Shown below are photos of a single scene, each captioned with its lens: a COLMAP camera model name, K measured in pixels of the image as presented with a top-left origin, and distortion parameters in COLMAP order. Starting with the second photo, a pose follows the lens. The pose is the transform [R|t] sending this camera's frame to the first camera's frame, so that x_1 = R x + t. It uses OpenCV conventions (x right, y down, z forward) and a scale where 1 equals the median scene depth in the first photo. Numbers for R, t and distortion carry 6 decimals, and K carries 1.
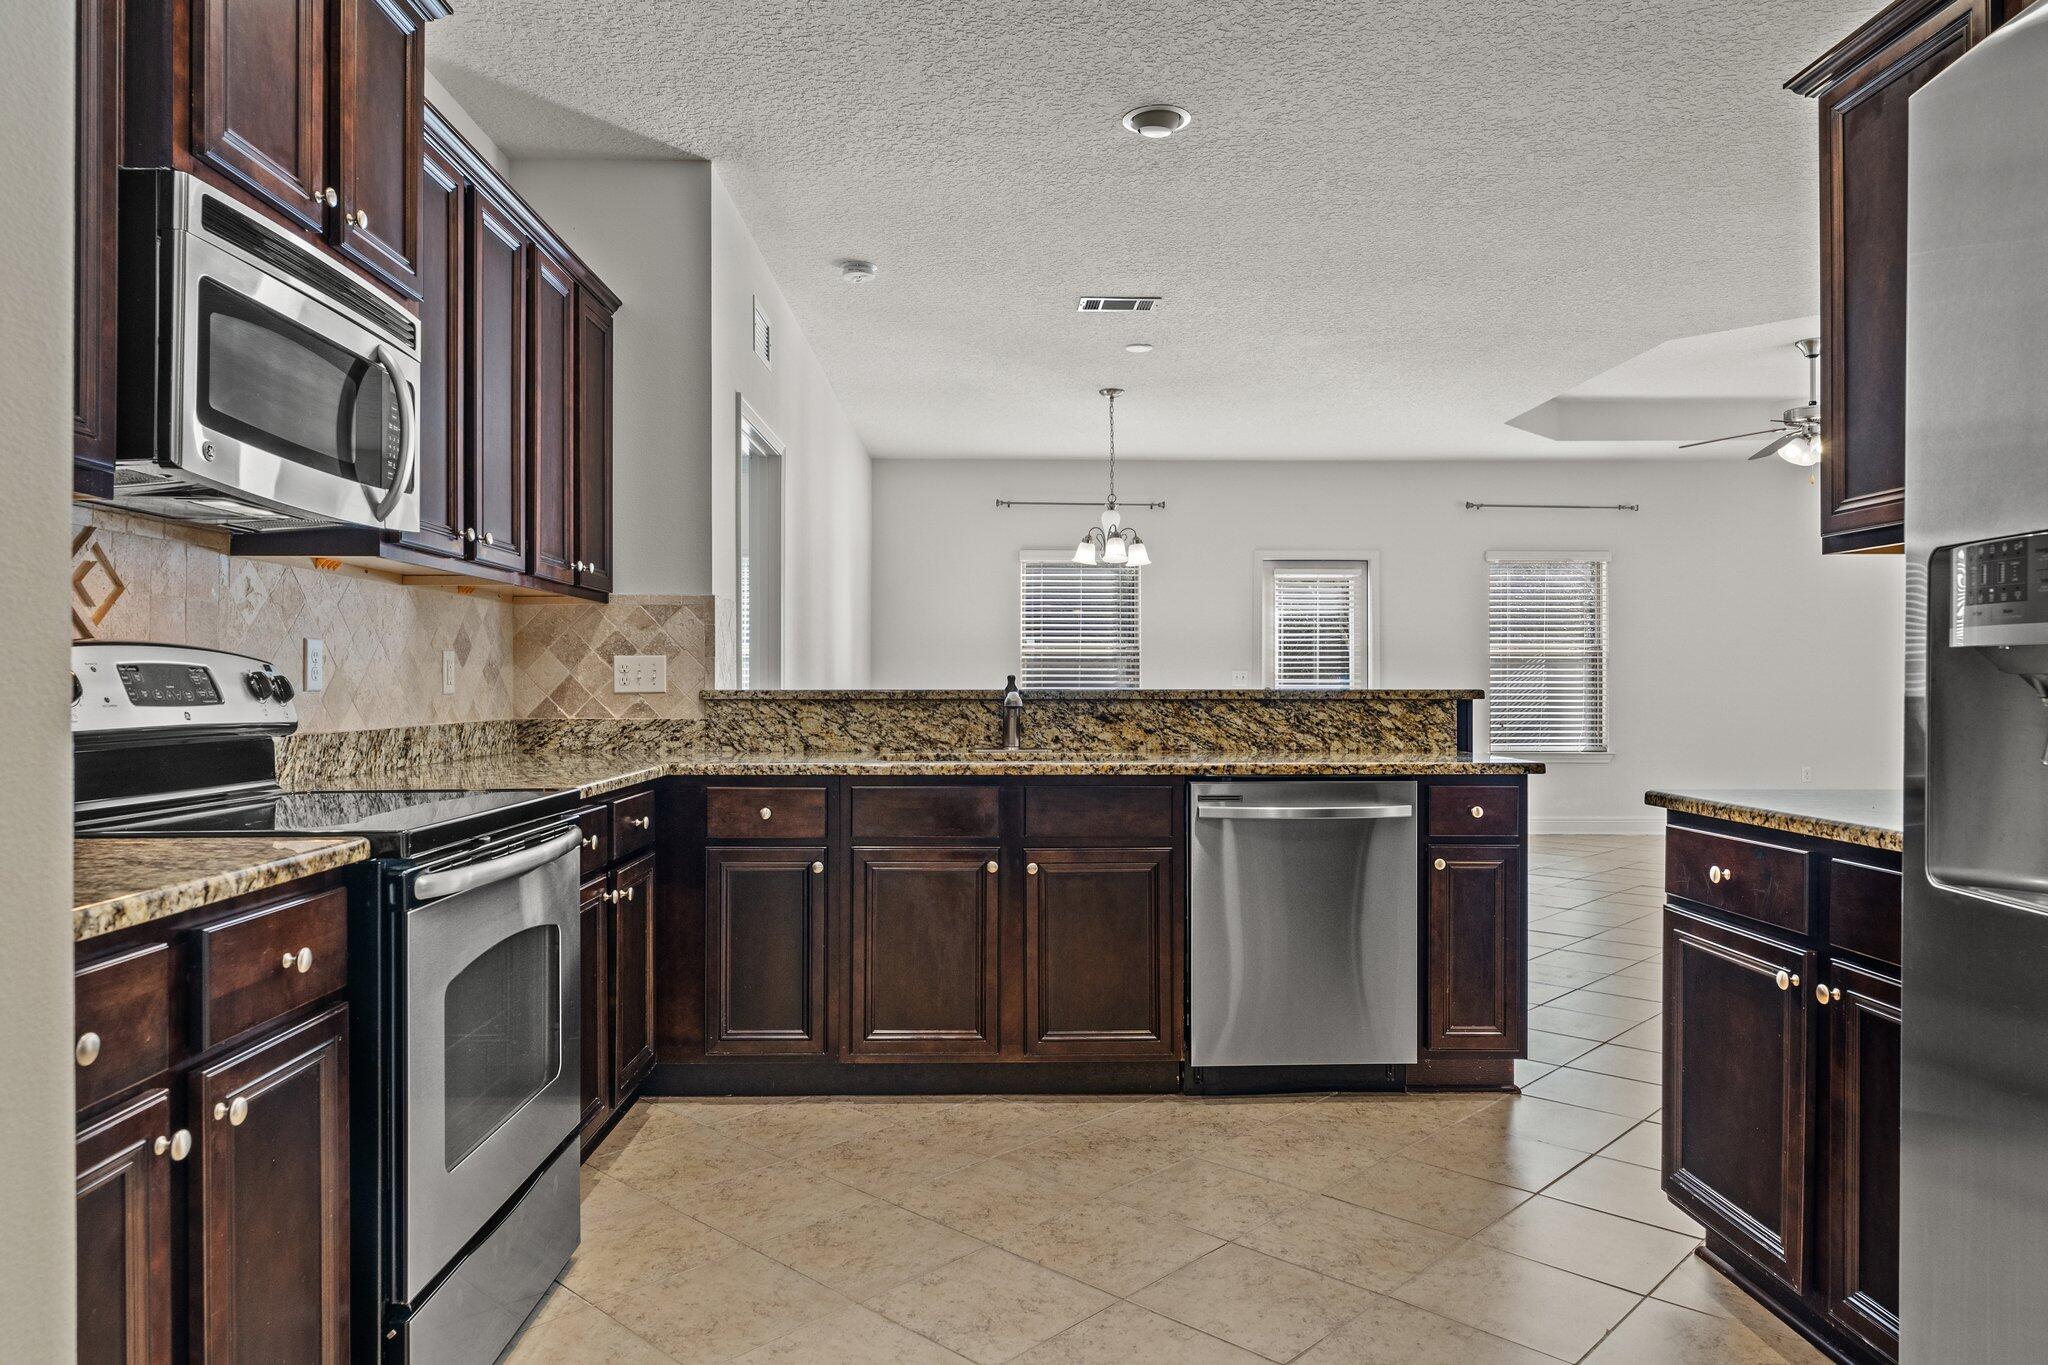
lens RADIAL K [[1220.1, 0, 1024.0], [0, 1220.1, 682.5], [0, 0, 1]] dist [0.005477, 0.000625]
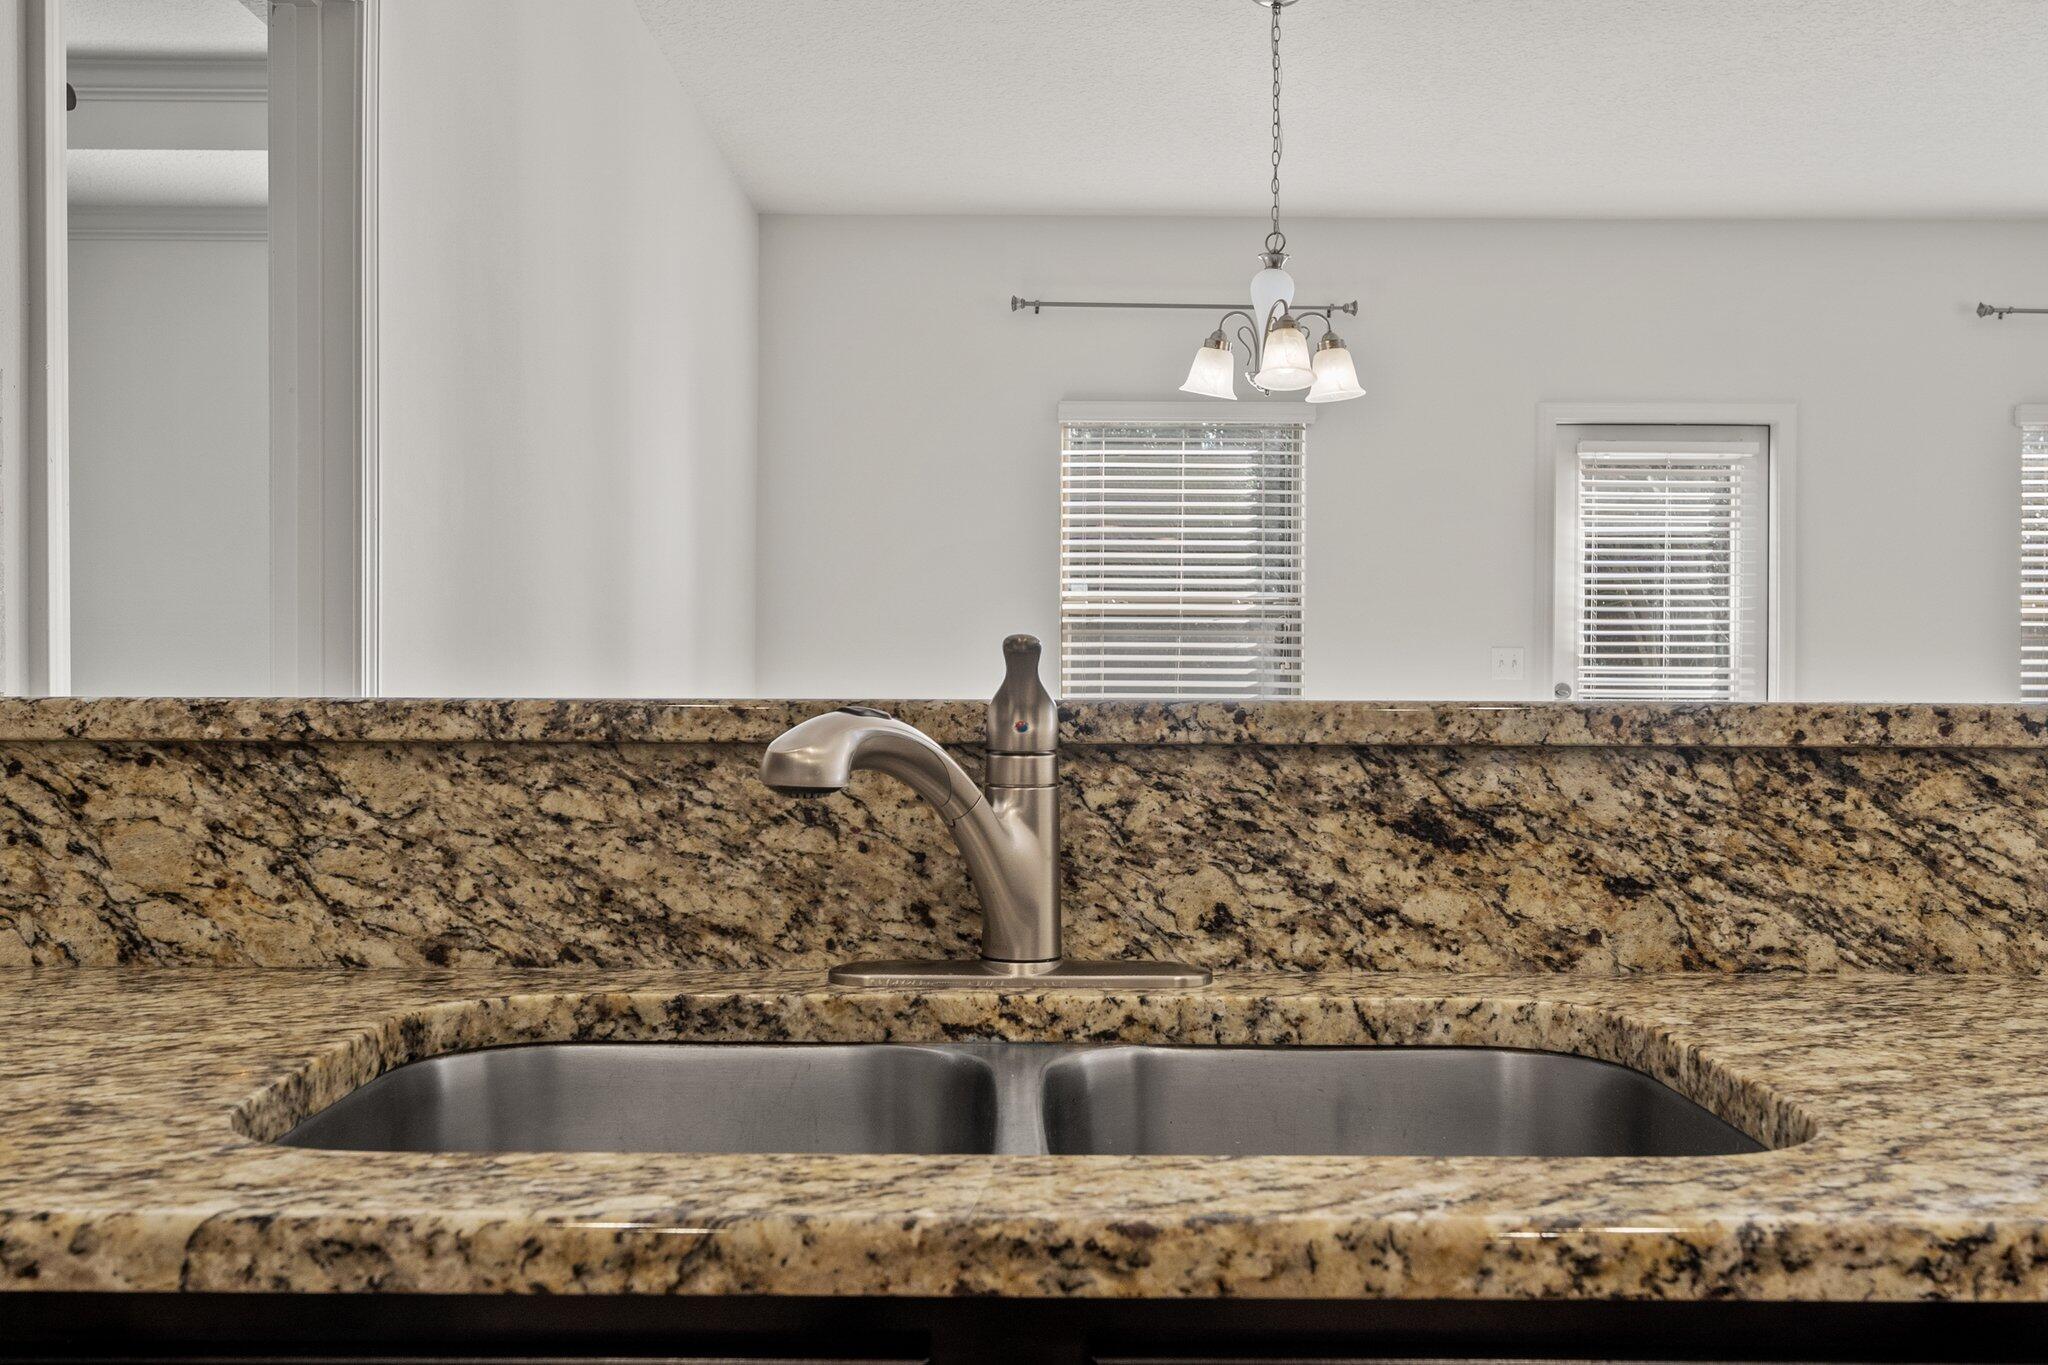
lens RADIAL K [[1855.0, 0, 1024.0], [0, 1855.0, 682.5], [0, 0, 1]] dist [-0.008976, -0.003265]
pose [[0.999764, 0.003960, -0.021373, -0.002767], [-0.003837, 0.999976, 0.005781, 0.000377], [0.021396, -0.005697, 0.999755, 0.652195]]
